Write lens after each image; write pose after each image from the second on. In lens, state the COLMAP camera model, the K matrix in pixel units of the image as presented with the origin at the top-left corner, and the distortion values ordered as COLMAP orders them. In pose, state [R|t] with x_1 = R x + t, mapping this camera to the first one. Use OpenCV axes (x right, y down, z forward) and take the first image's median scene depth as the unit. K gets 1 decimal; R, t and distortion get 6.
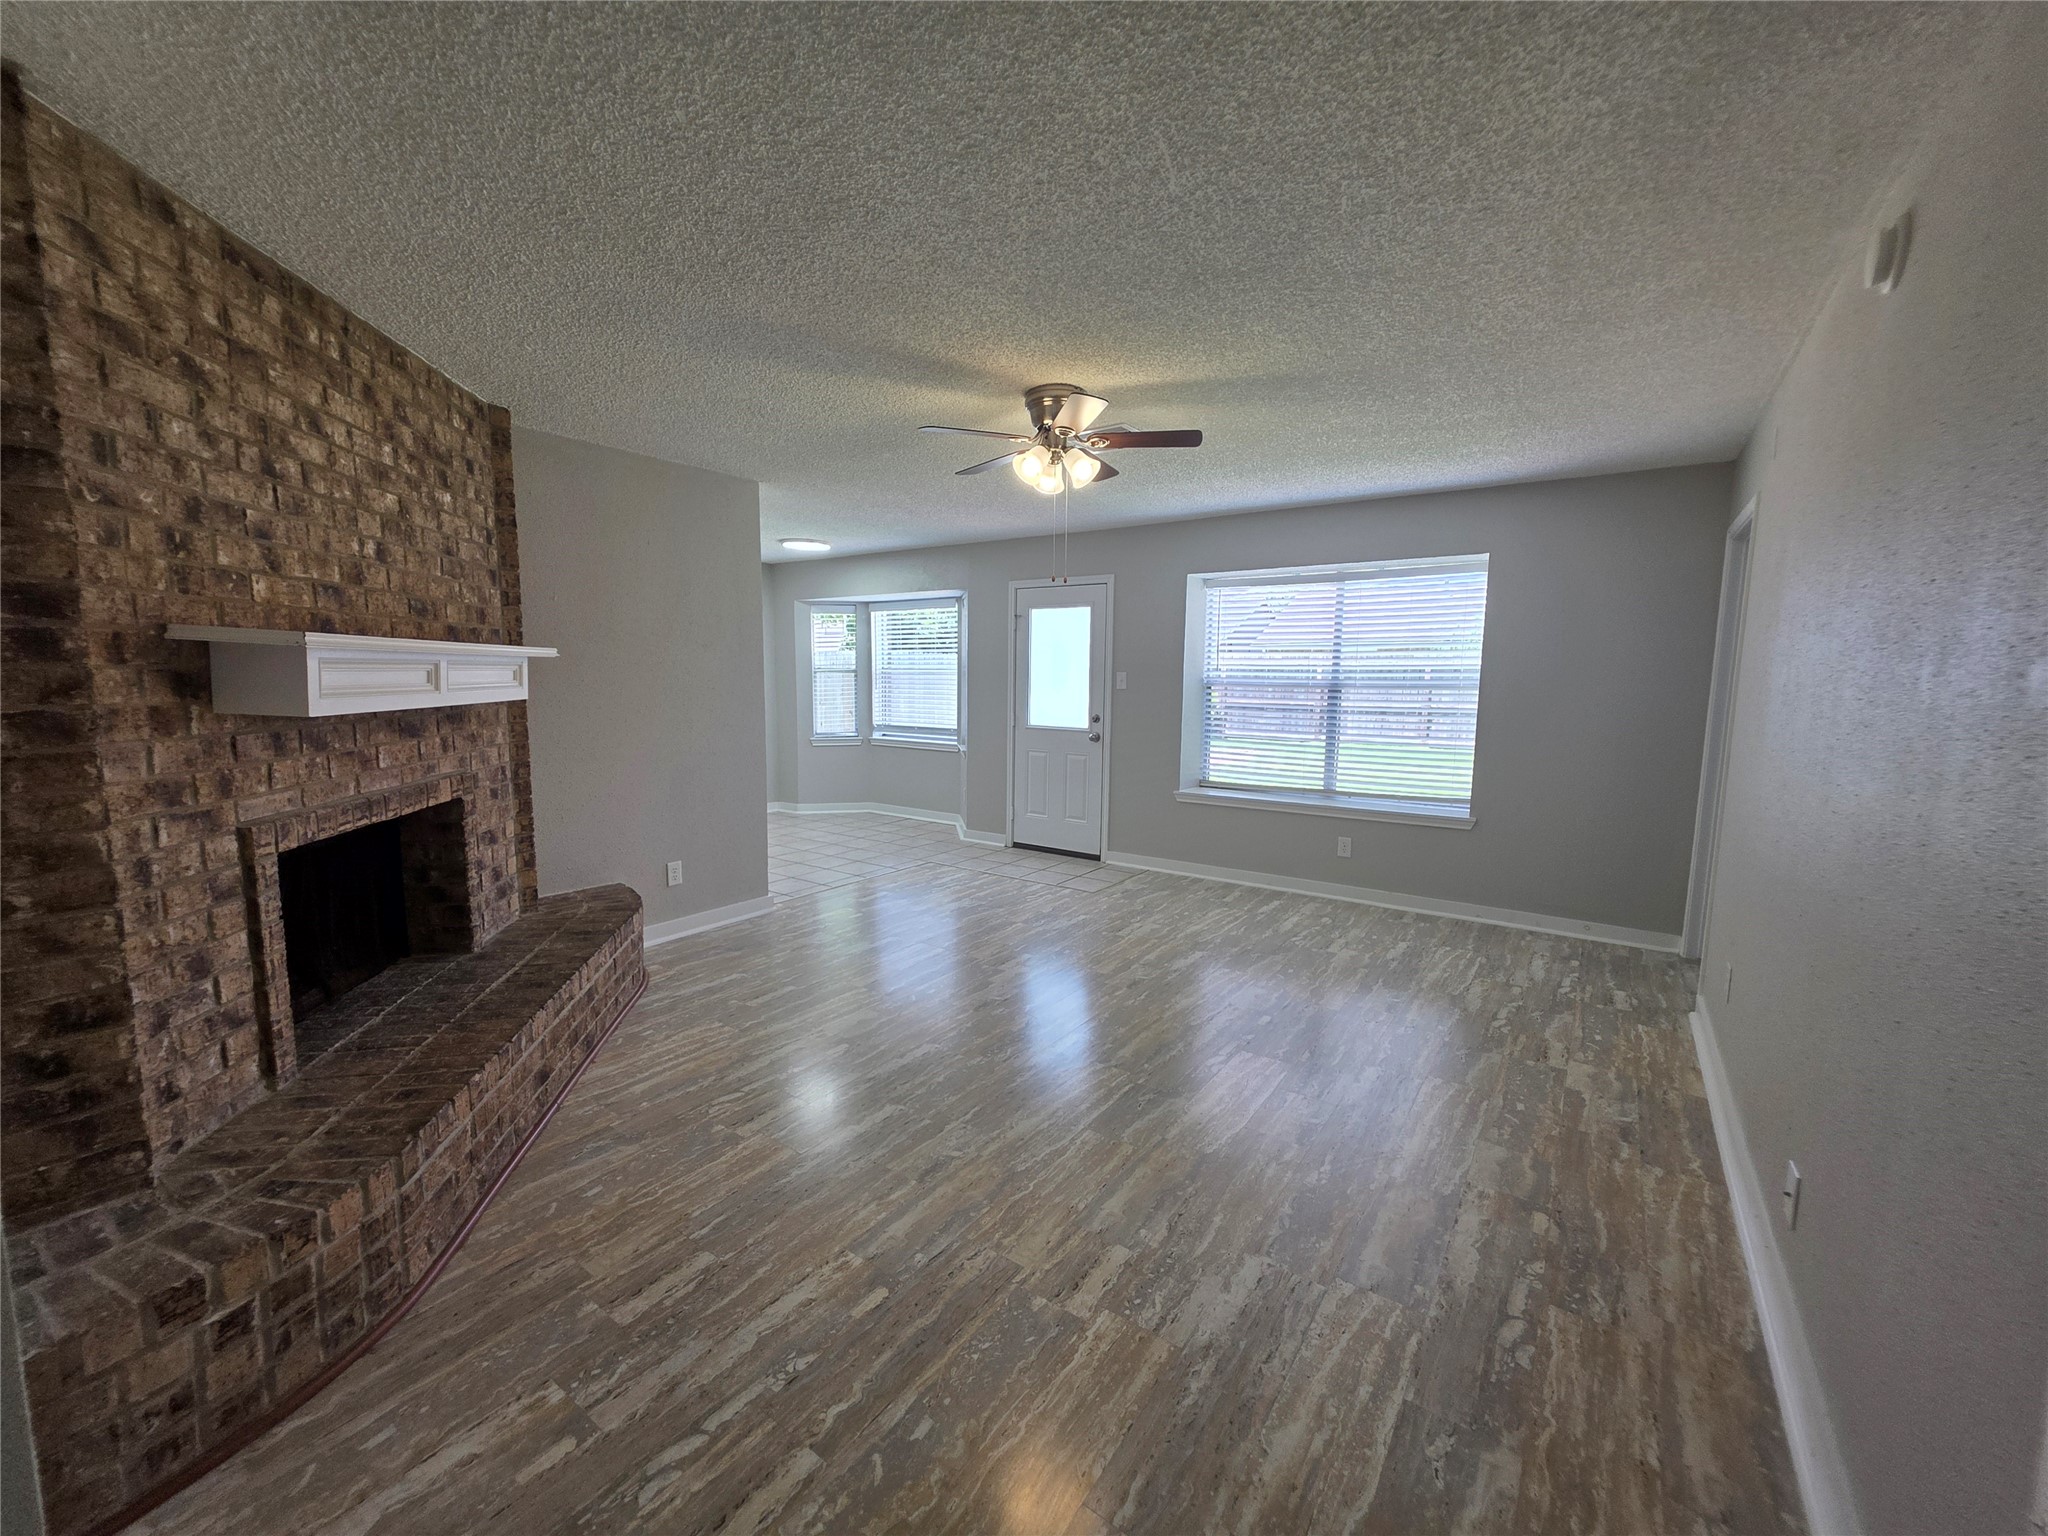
lens RADIAL K [[821.8, 0, 1027.9], [0, 821.8, 760.0], [0, 0, 1]] dist [0.000920, 0.000118]
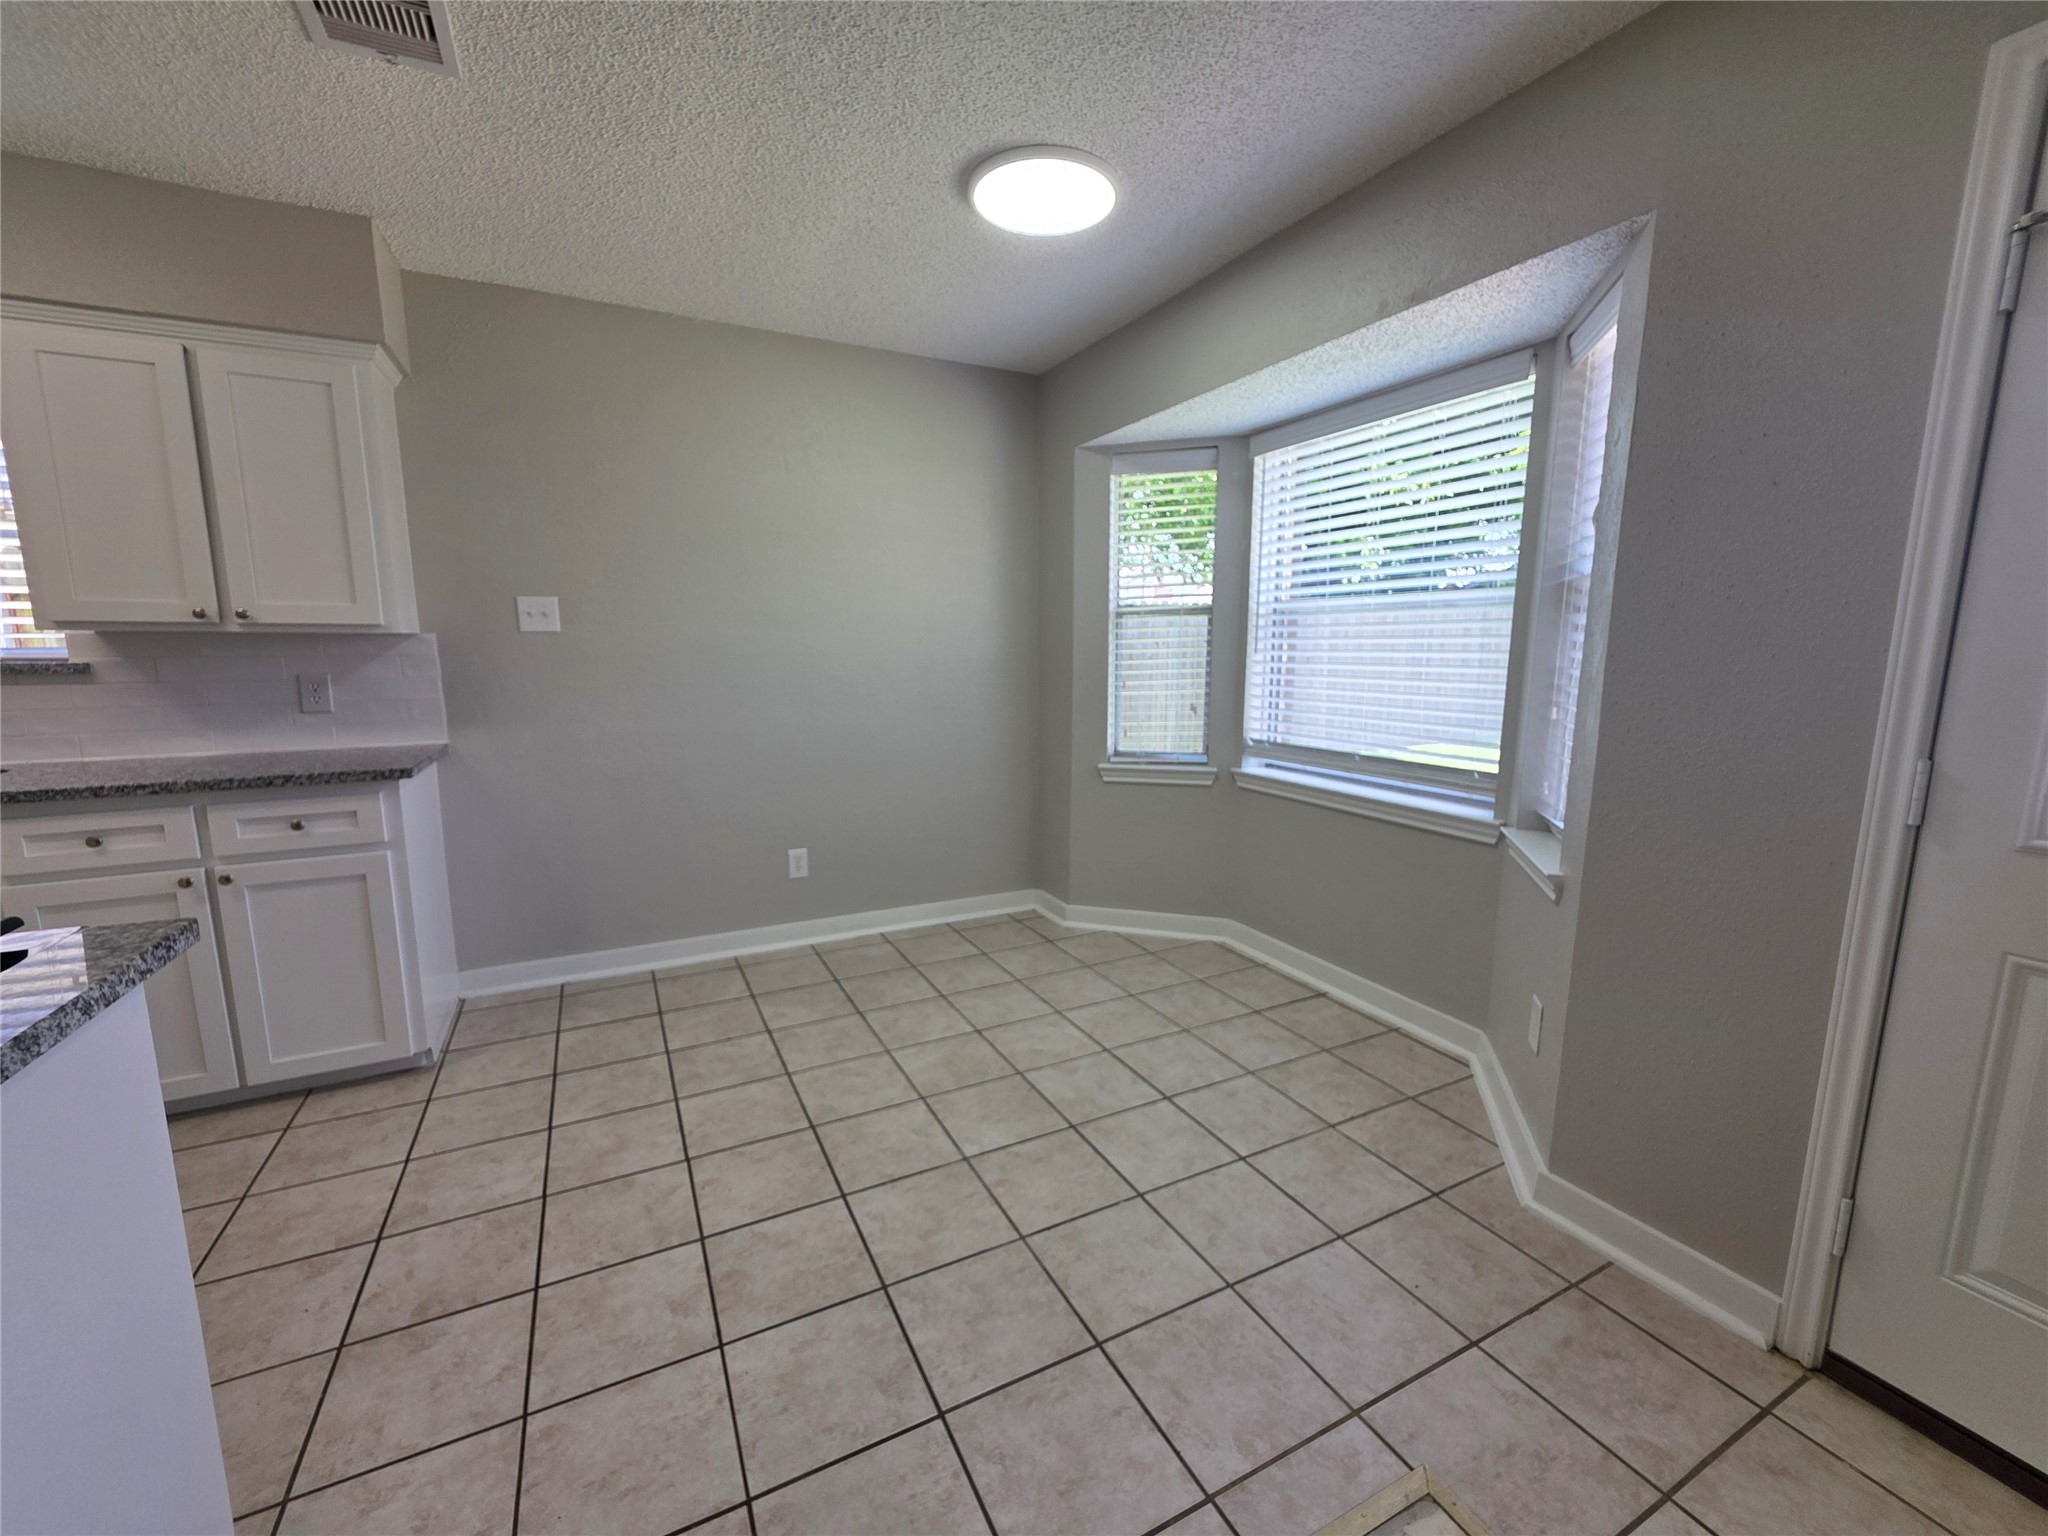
lens RADIAL K [[821.8, 0, 1020.4], [0, 821.8, 784.3], [0, 0, 1]] dist [0.000920, 0.000118]
pose [[0.882342, 0.068545, -0.465591, -0.239631], [-0.041789, 0.996840, 0.067562, -0.112598], [0.468750, -0.040156, 0.882417, 1.490767]]
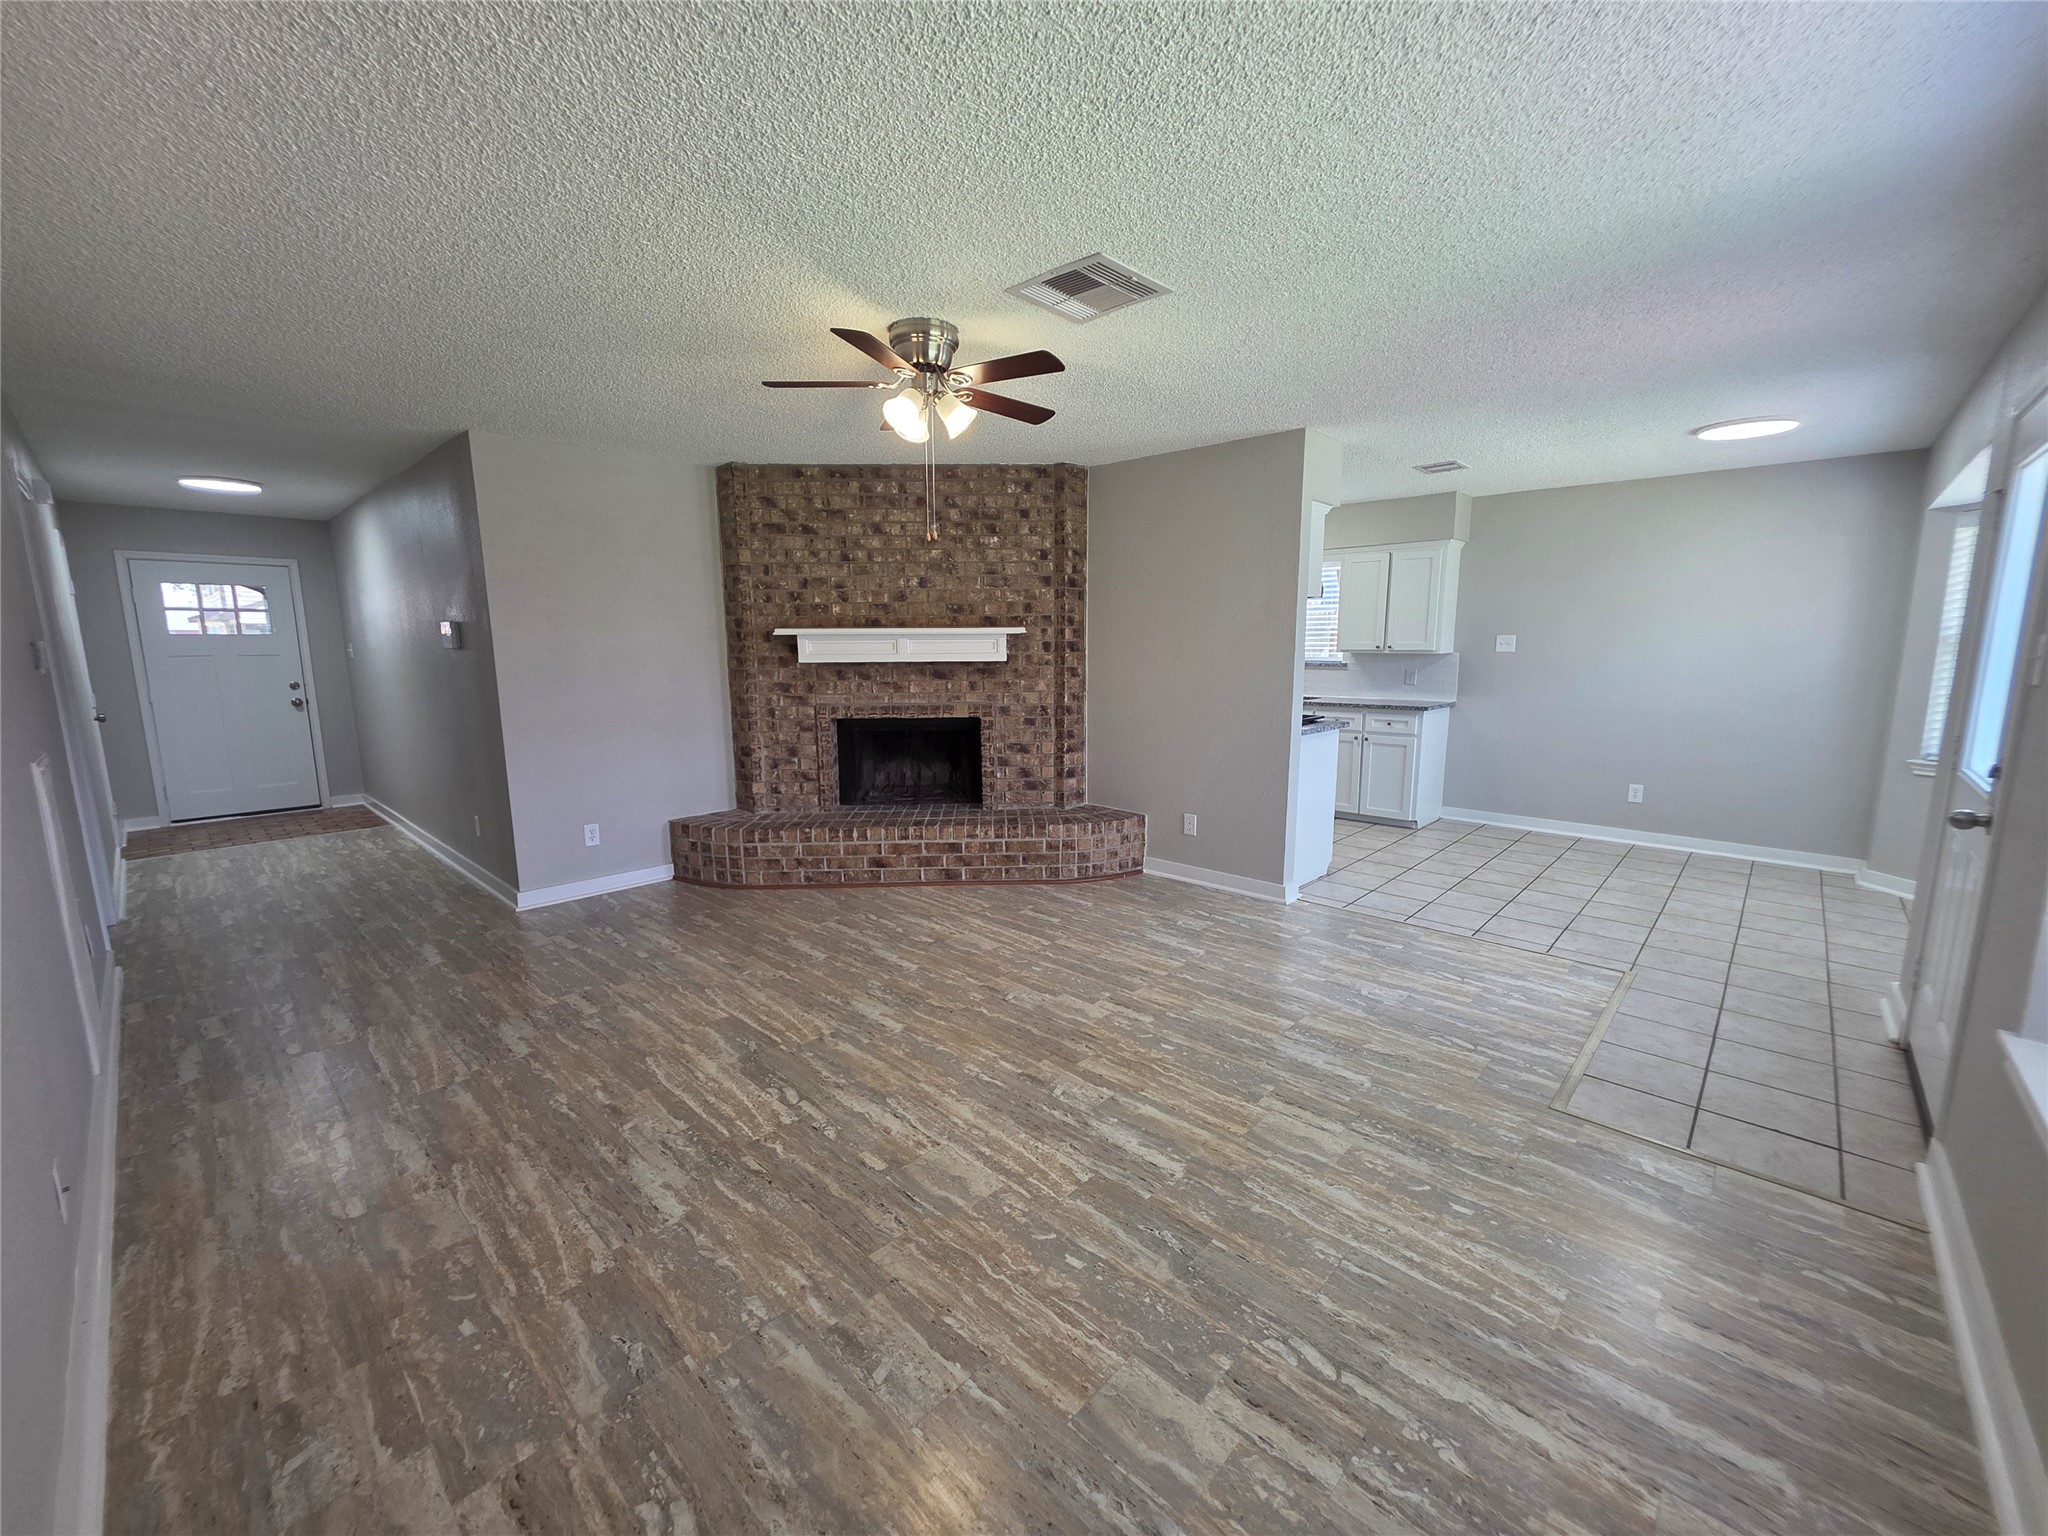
lens RADIAL K [[821.8, 0, 1019.5], [0, 821.8, 766.2], [0, 0, 1]] dist [0.000920, 0.000118]
pose [[-0.138929, 0.143203, -0.979894, 0.920253], [-0.102106, 0.982144, 0.158009, -0.124290], [0.985024, 0.122005, -0.121826, 1.208585]]
